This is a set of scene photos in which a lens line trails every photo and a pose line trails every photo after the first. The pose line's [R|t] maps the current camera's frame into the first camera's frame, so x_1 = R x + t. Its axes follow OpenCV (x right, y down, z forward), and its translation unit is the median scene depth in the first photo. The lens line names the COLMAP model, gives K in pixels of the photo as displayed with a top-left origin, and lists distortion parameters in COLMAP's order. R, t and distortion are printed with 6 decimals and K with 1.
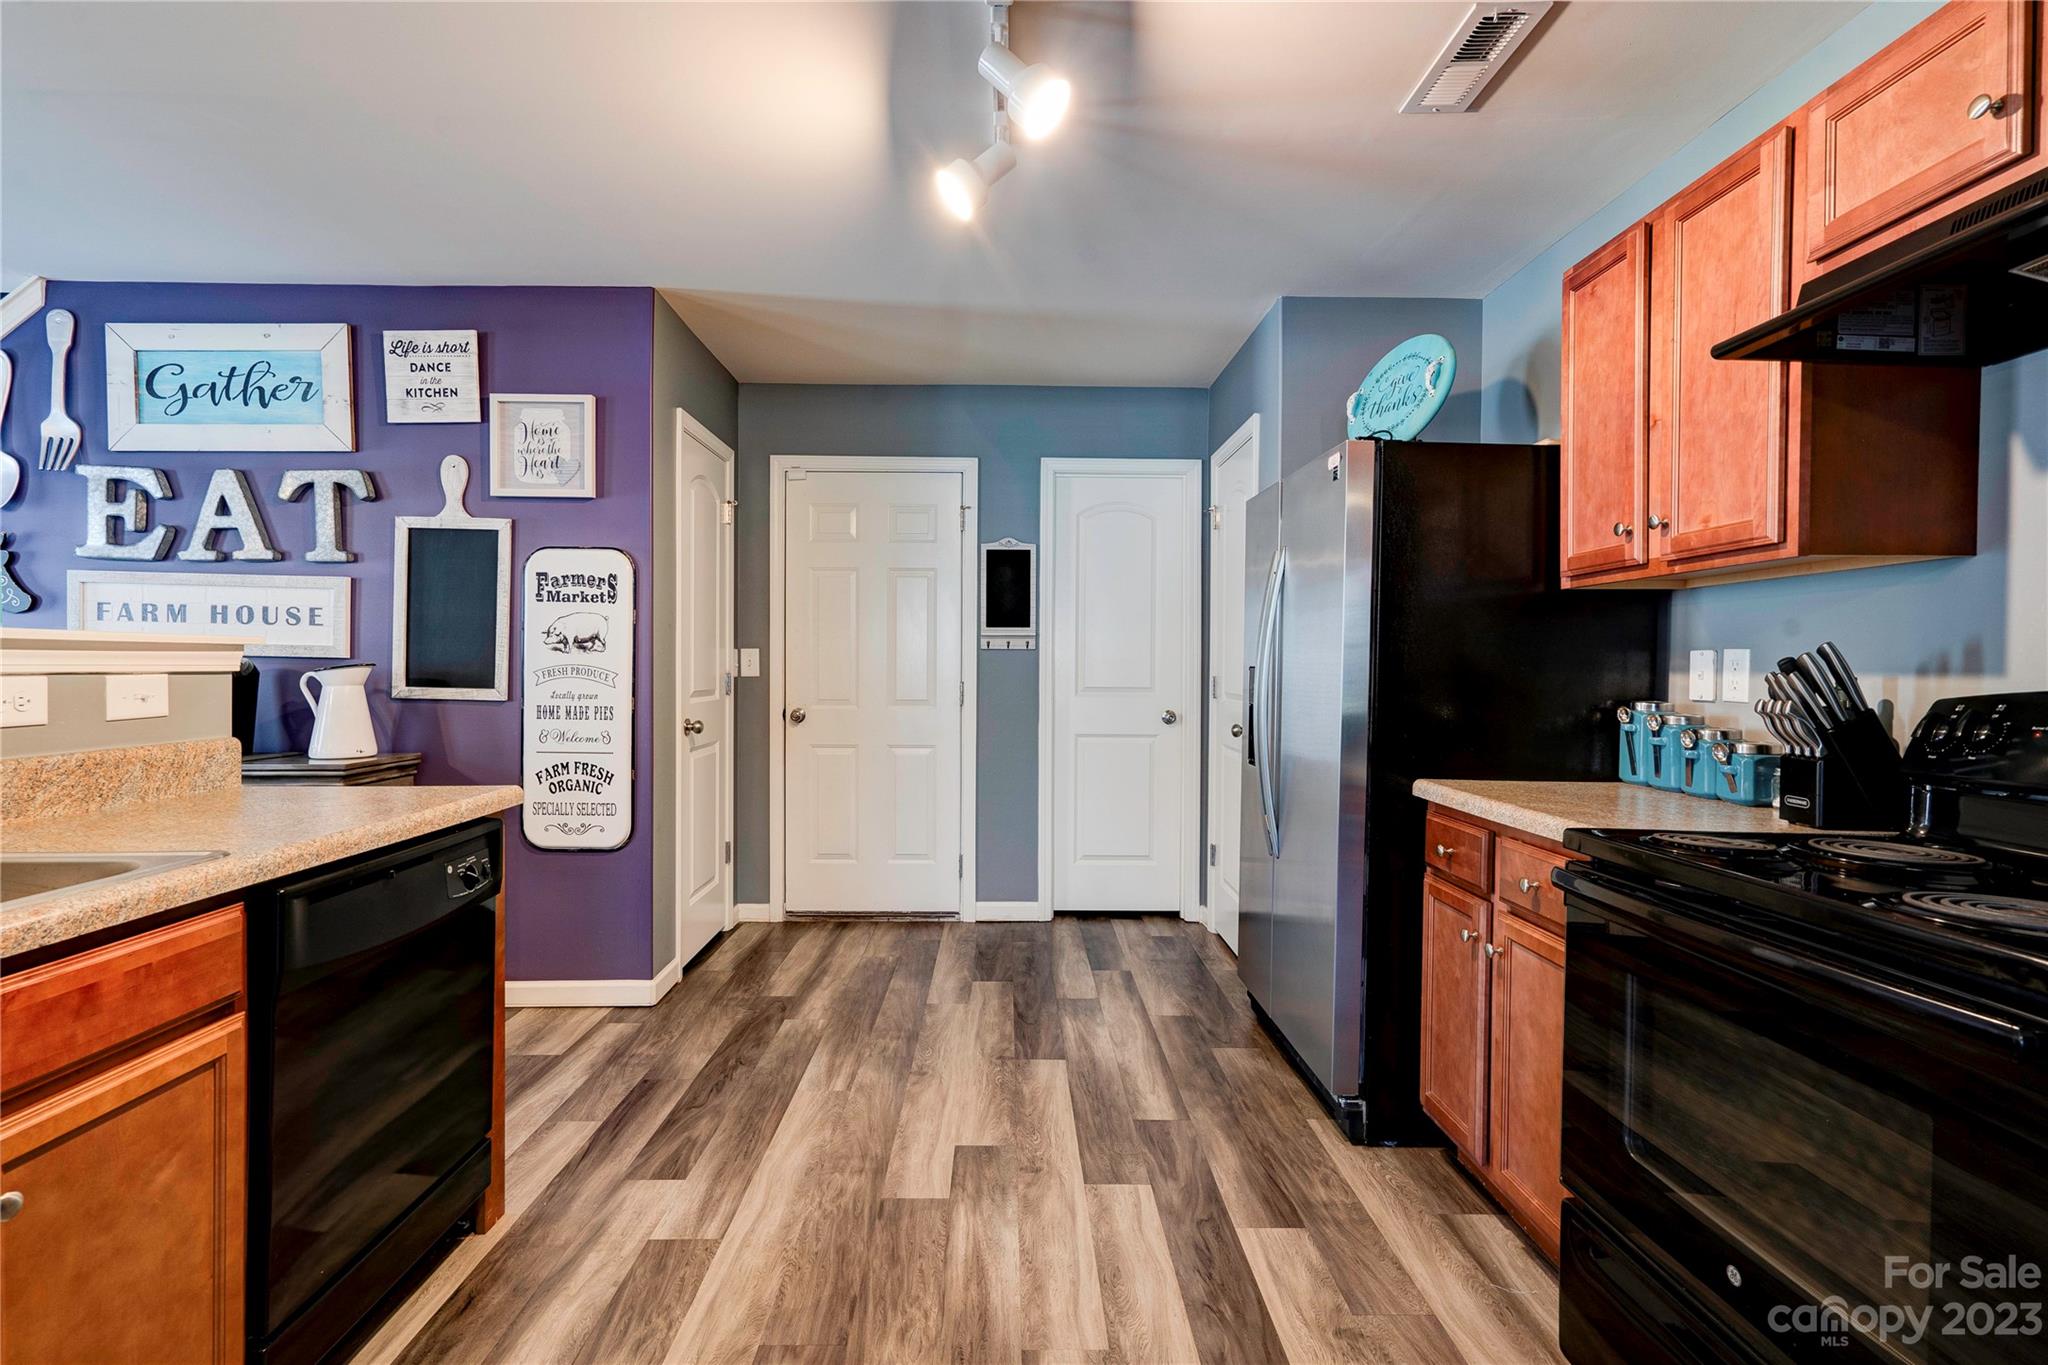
lens RADIAL K [[962.6, 0, 1009.4], [0, 962.6, 675.9], [0, 0, 1]] dist [0.001584, 0.011101]
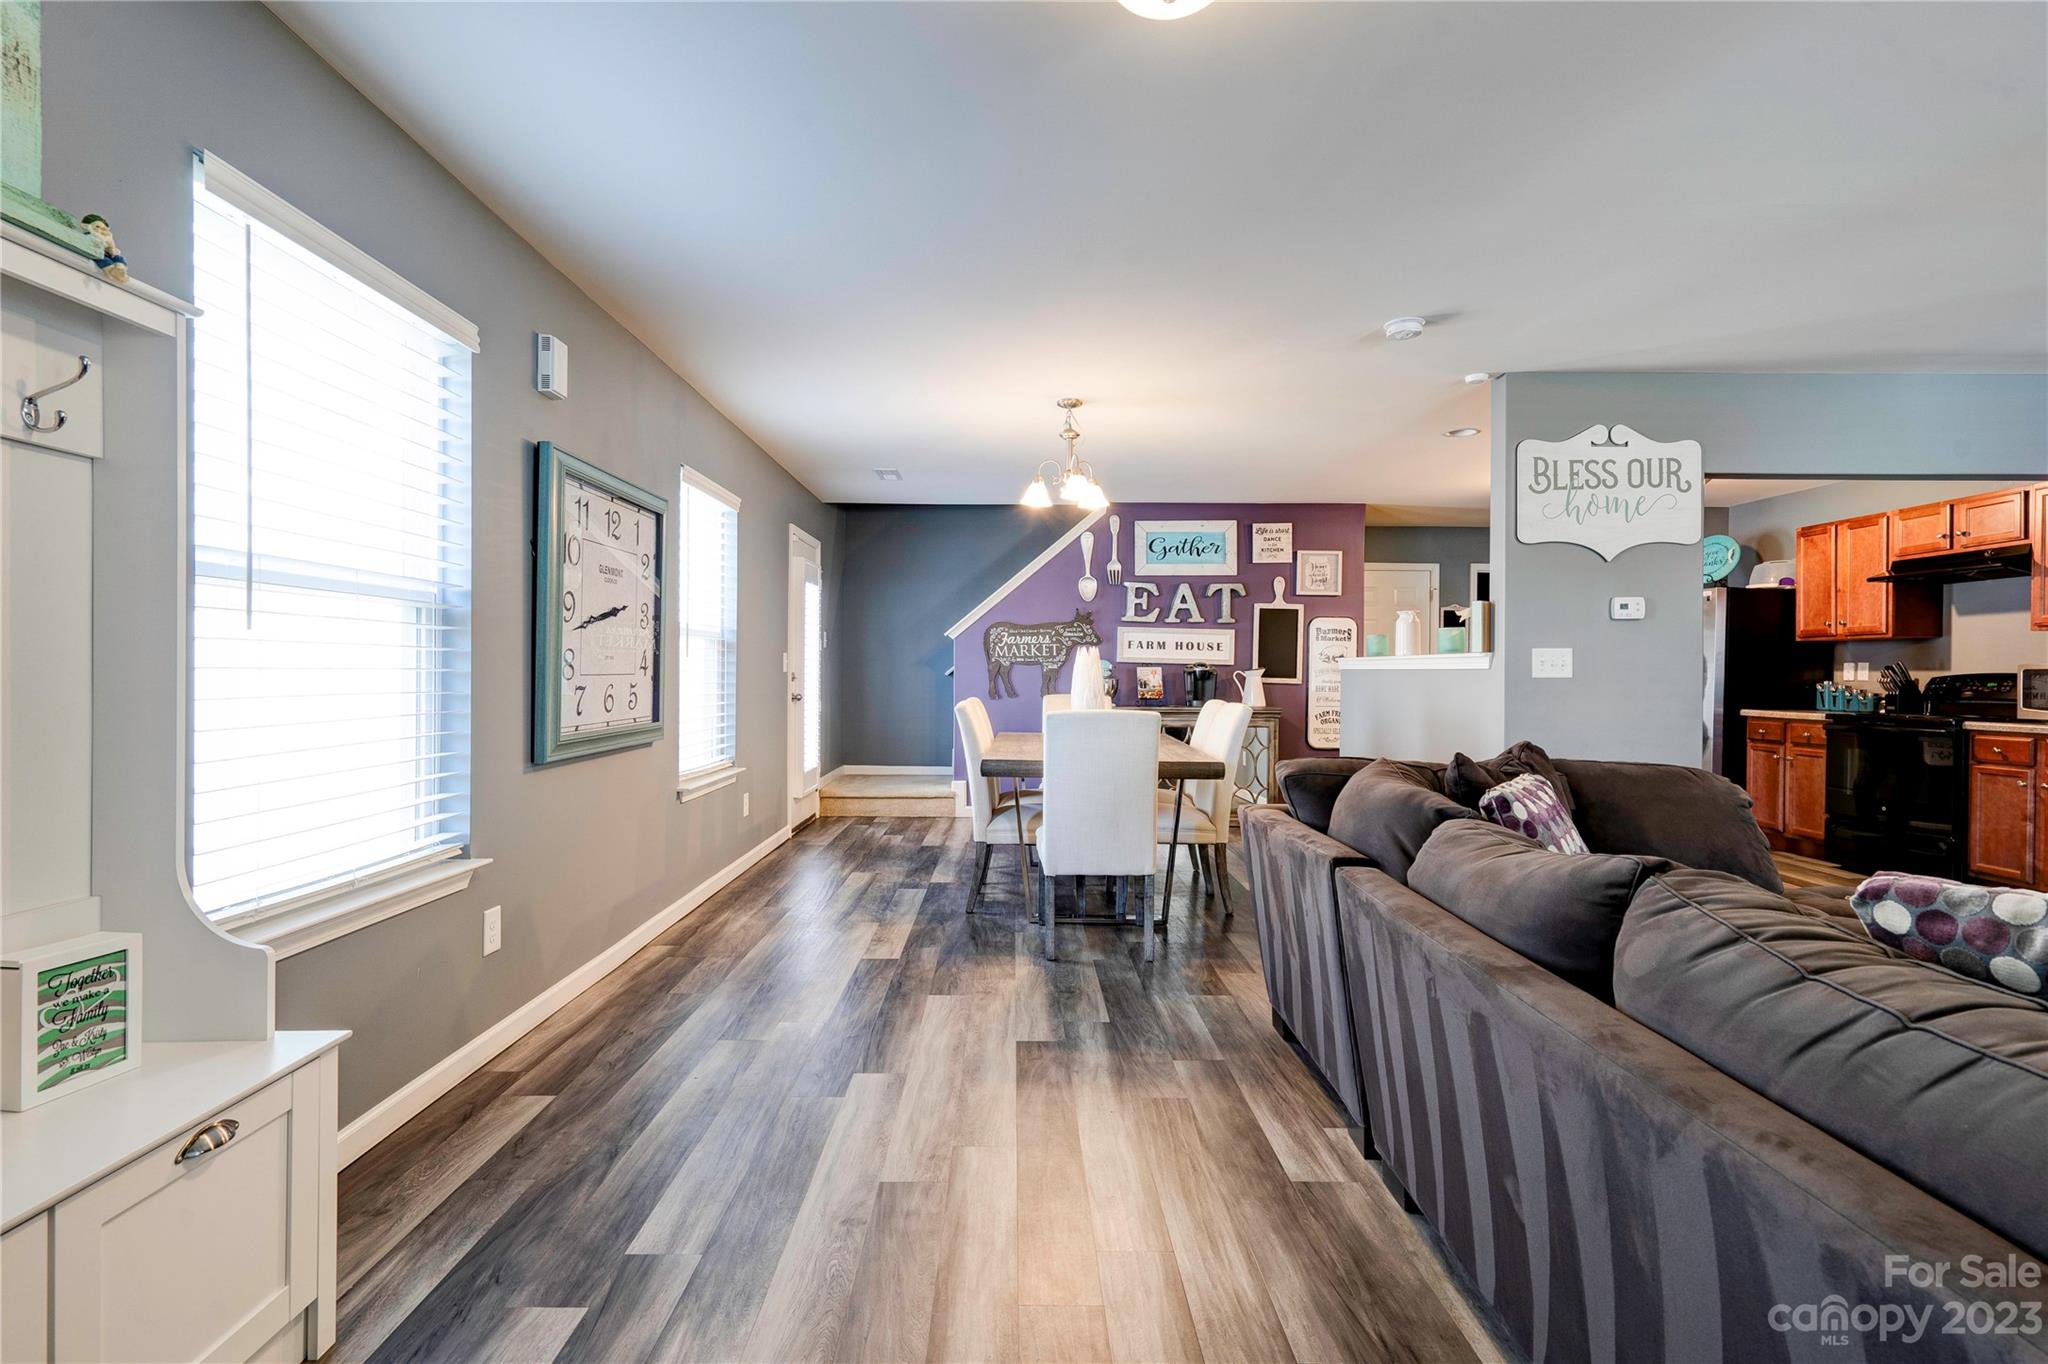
lens RADIAL K [[962.6, 0, 1009.4], [0, 962.6, 675.4], [0, 0, 1]] dist [0.001584, 0.011101]
pose [[0.999998, 0.001814, -0.001008, -1.226696], [-0.001822, 0.999966, -0.008029, 0.025984], [0.000993, 0.008031, 0.999967, -1.300133]]
